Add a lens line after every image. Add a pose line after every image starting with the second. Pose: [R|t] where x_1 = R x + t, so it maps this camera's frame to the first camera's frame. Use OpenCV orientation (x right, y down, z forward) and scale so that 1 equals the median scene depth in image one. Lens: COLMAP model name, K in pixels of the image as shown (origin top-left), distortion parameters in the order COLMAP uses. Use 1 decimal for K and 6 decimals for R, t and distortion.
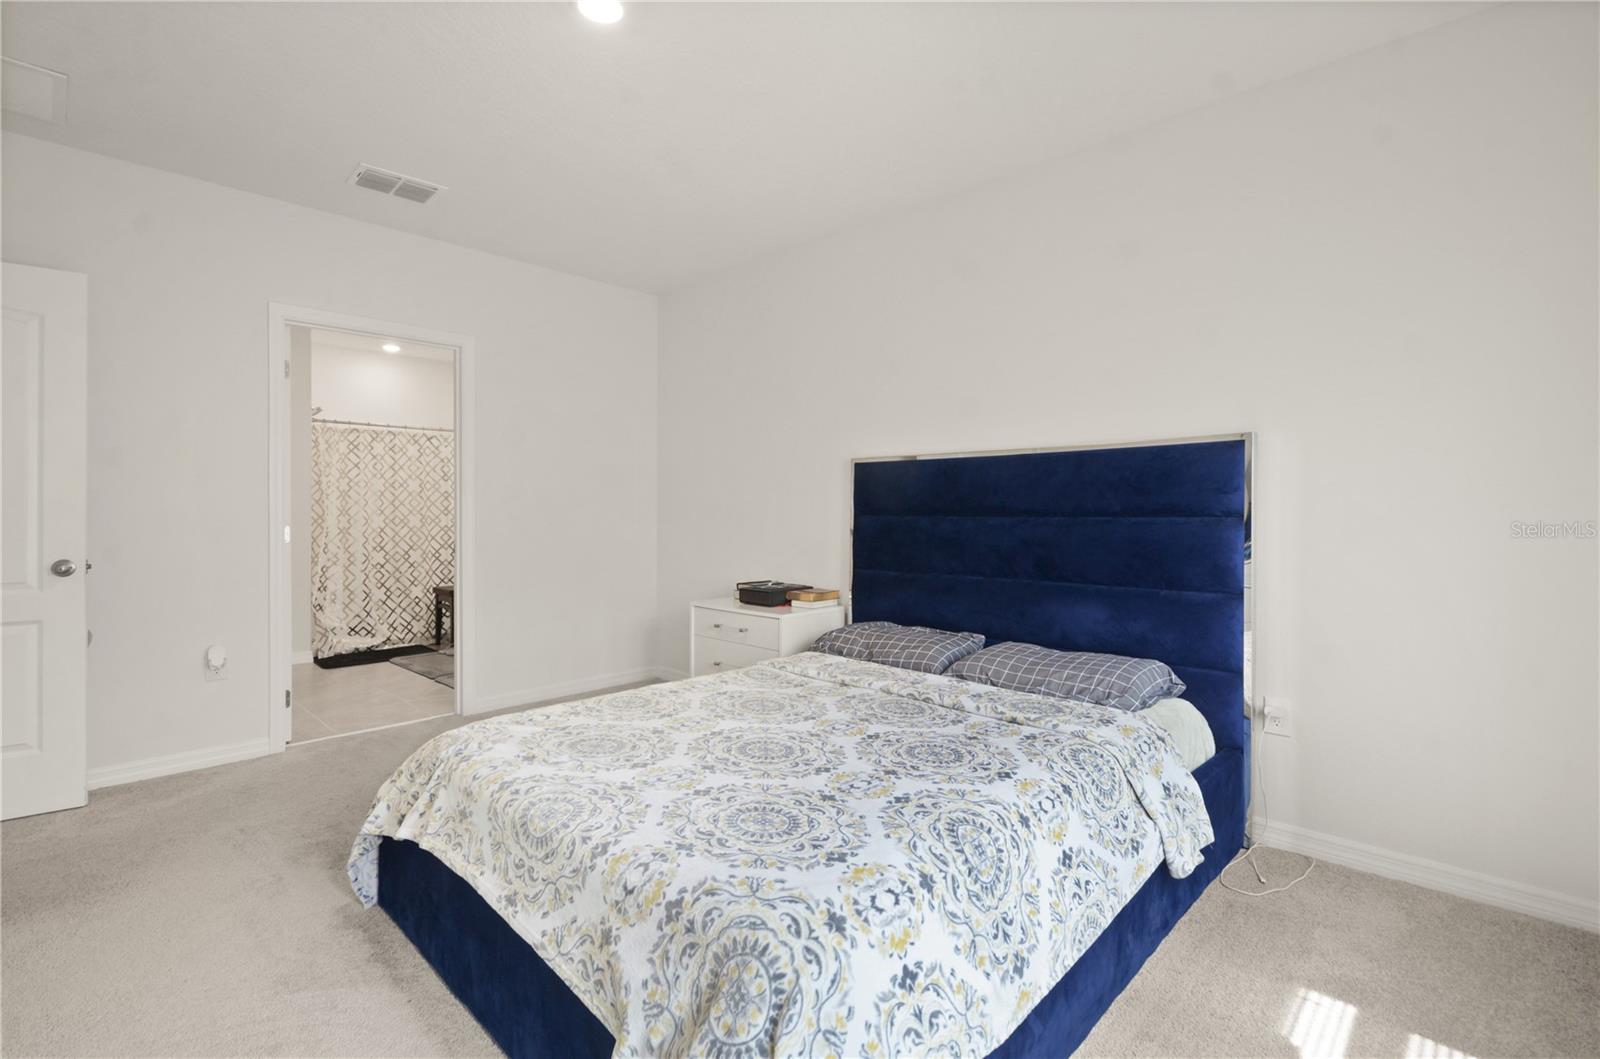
lens RADIAL K [[716.8, 0, 797.2], [0, 716.8, 512.5], [0, 0, 1]] dist [-0.002693, -0.001317]
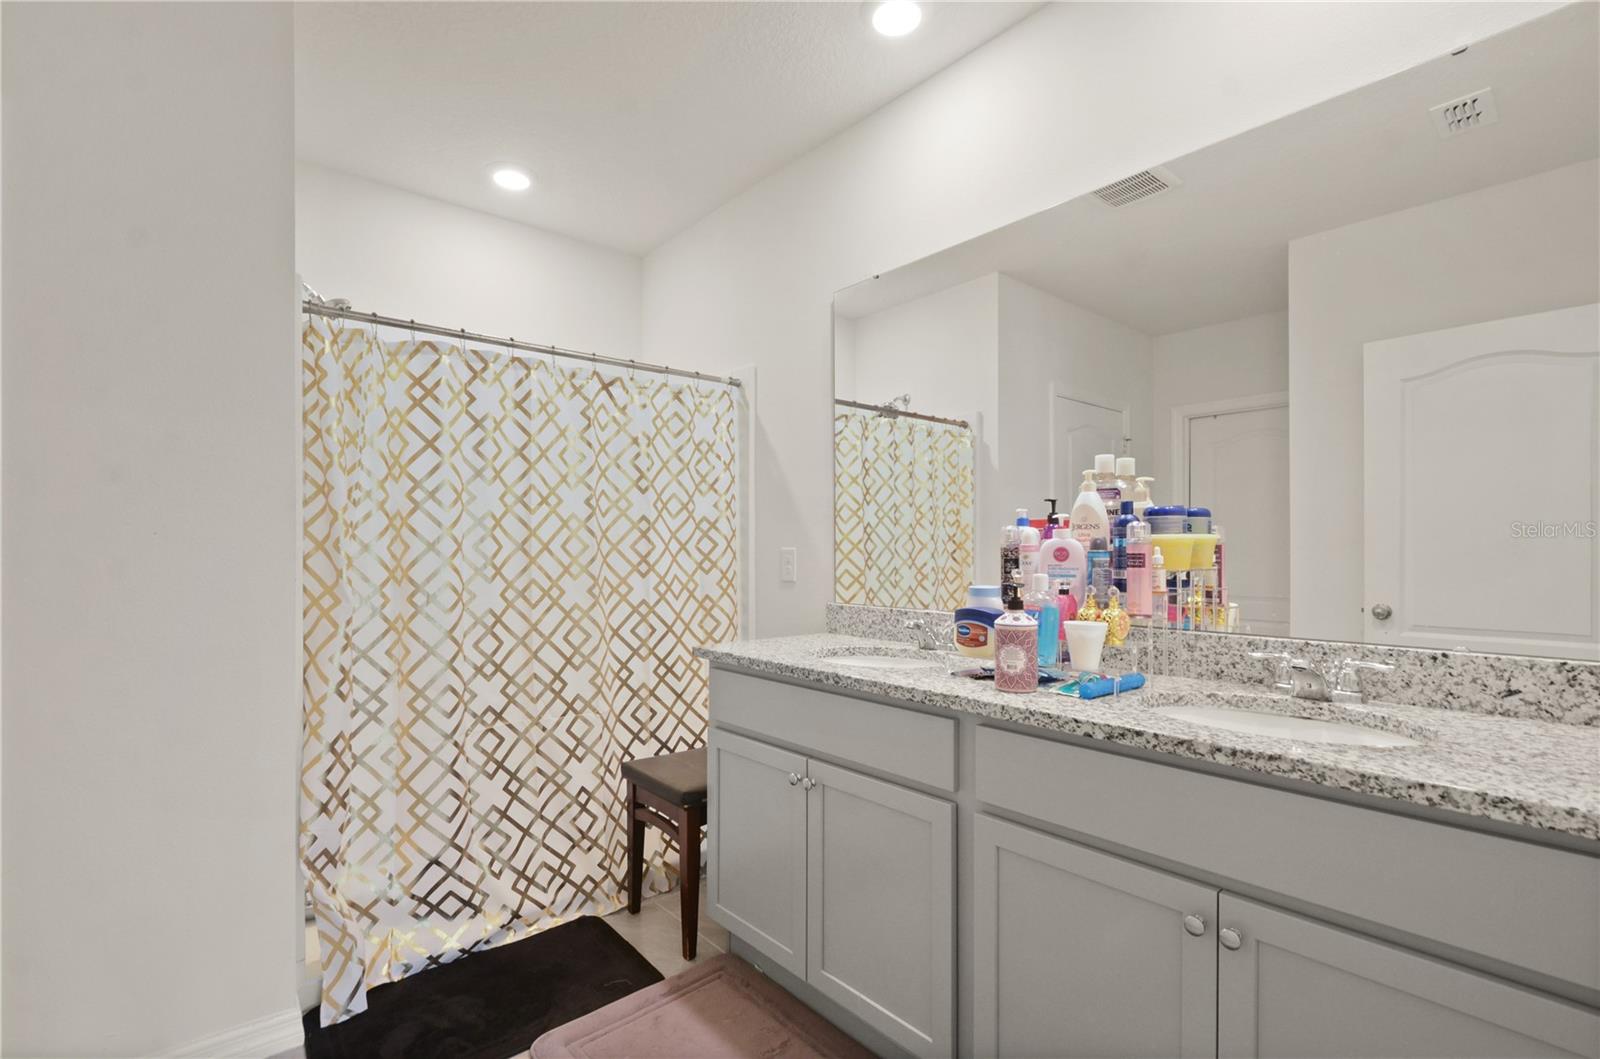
lens RADIAL K [[716.8, 0, 802.6], [0, 716.8, 546.8], [0, 0, 1]] dist [-0.002693, -0.001317]
pose [[0.995895, -0.007945, -0.090167, -0.384774], [0.007220, 0.999939, -0.008367, -0.009029], [0.090228, 0.007682, 0.995892, 0.637545]]
